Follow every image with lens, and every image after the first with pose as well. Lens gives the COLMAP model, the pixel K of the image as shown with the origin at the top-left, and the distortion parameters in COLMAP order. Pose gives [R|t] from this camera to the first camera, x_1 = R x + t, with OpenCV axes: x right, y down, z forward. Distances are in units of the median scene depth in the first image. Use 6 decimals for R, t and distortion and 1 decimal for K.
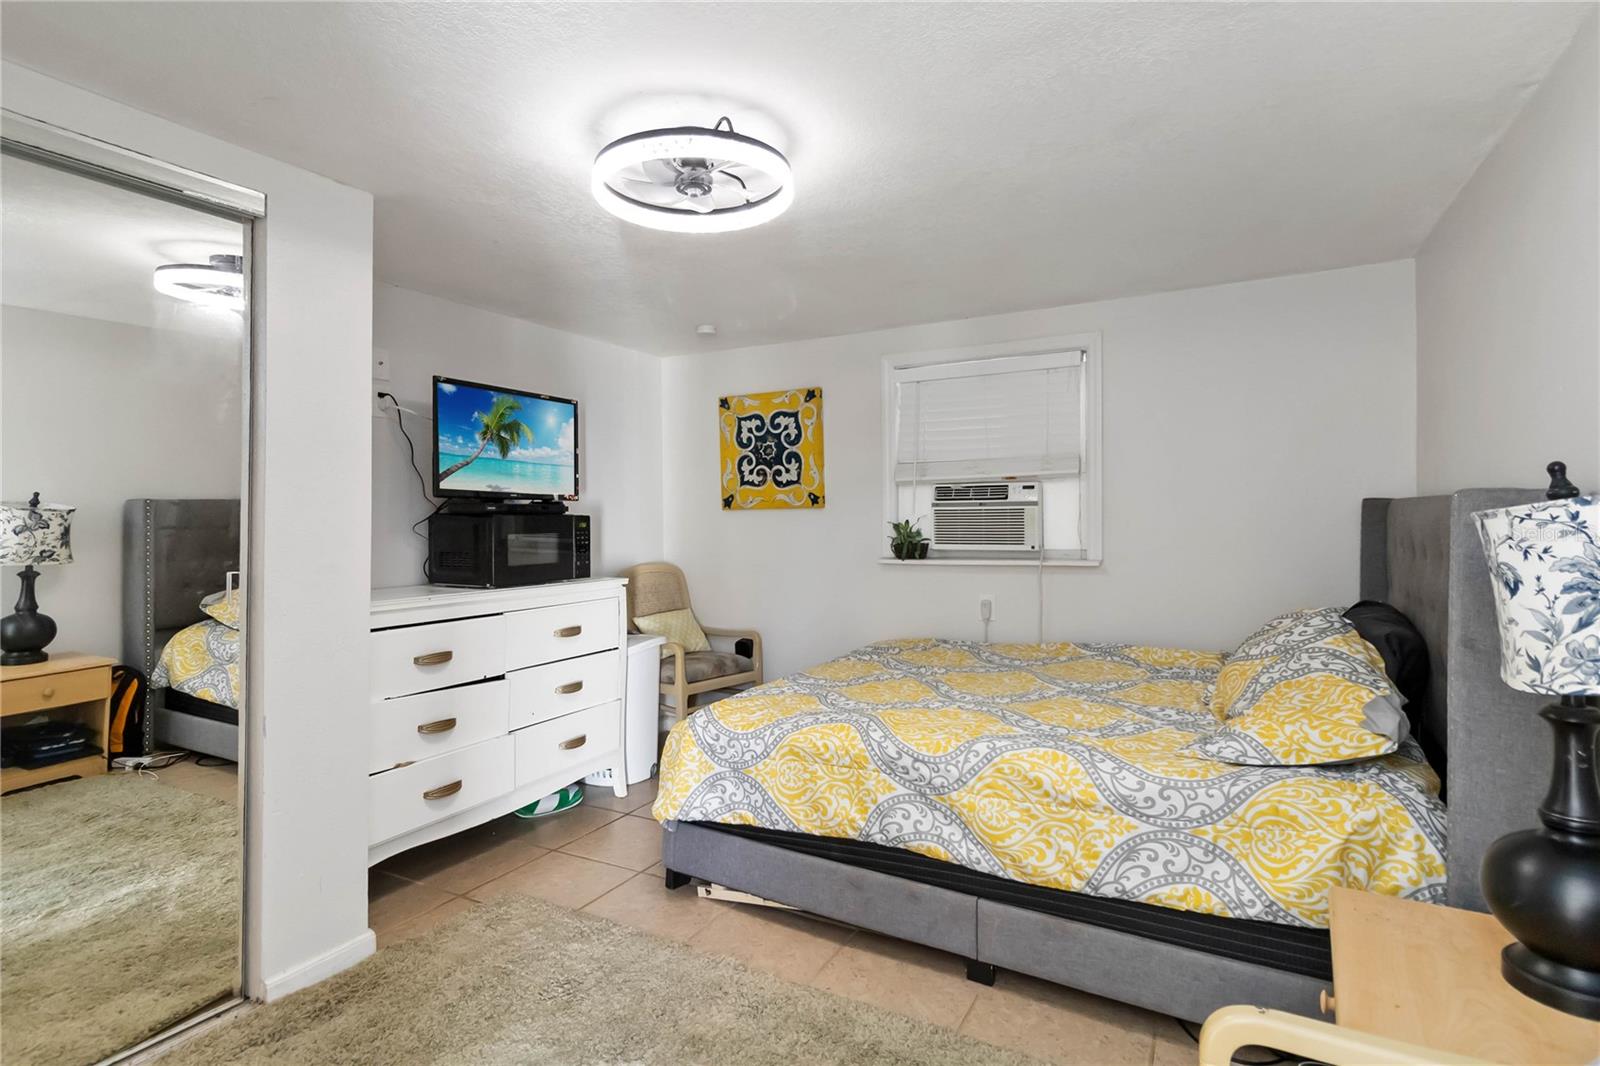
lens RADIAL K [[826.4, 0, 801.9], [0, 826.4, 551.4], [0, 0, 1]] dist [0.002737, 0.000980]
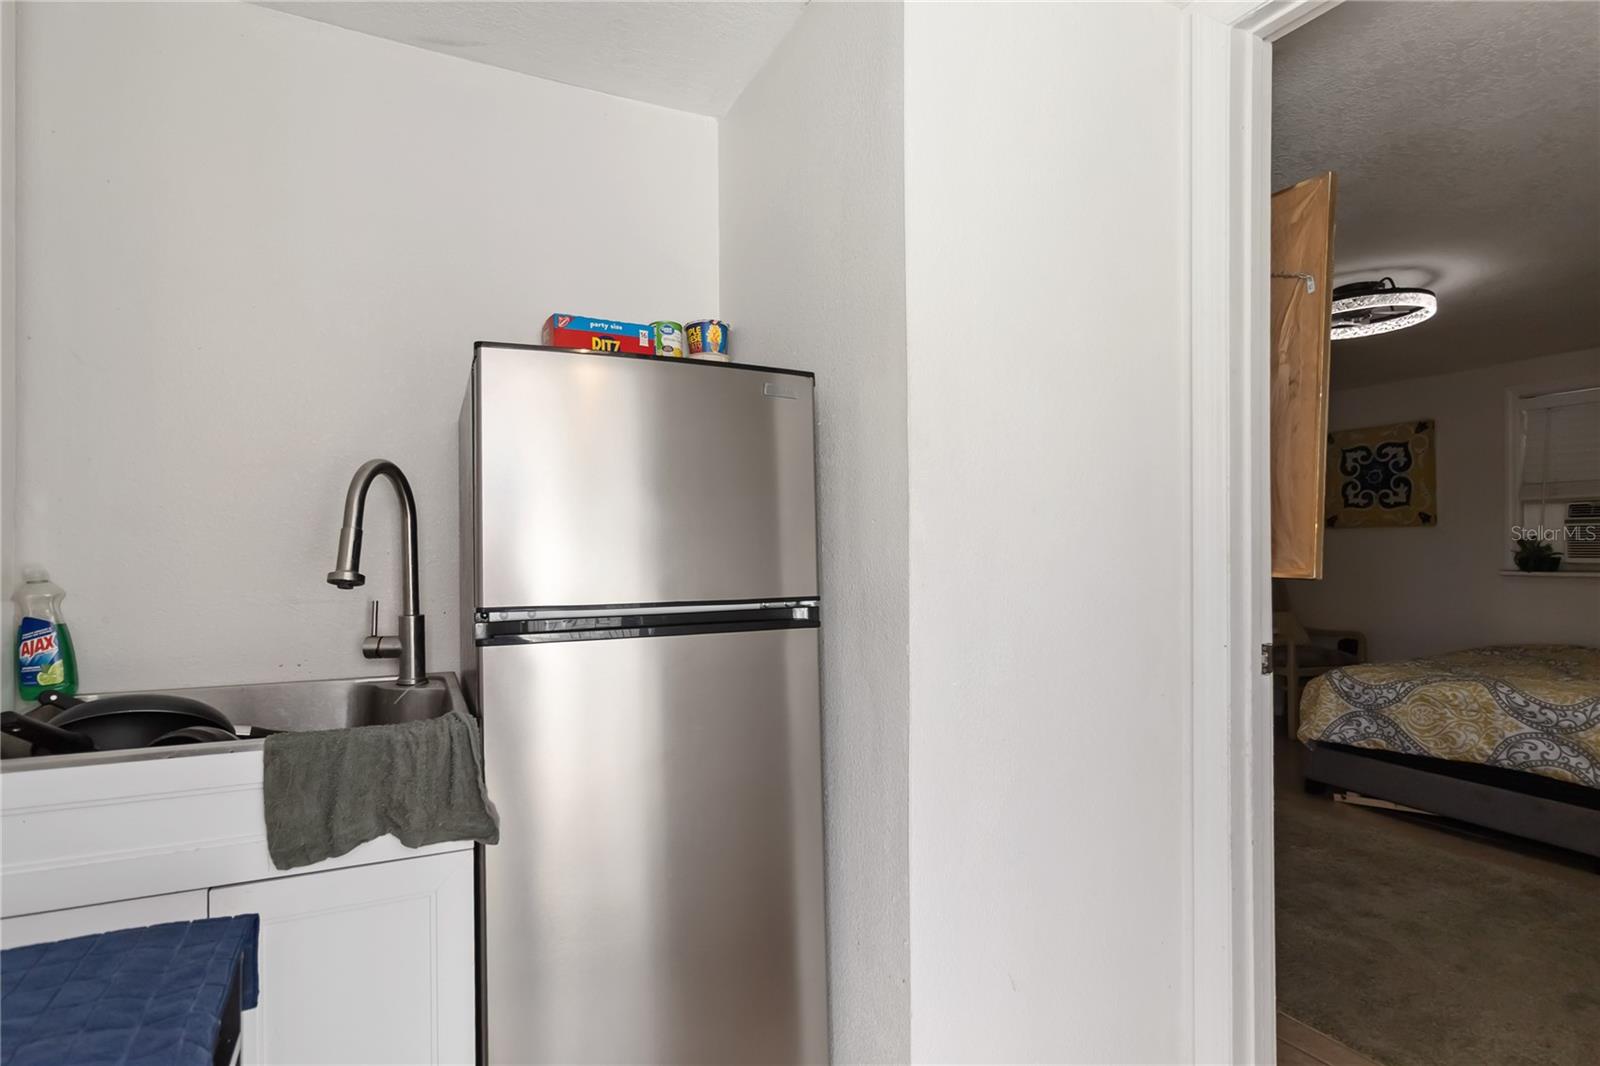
lens RADIAL K [[826.4, 0, 801.9], [0, 826.4, 551.4], [0, 0, 1]] dist [0.002737, 0.000980]
pose [[0.827847, 0.009507, -0.560873, -0.066487], [-0.029148, 0.999235, -0.026085, 0.044464], [0.560195, 0.037943, 0.827491, -0.500480]]
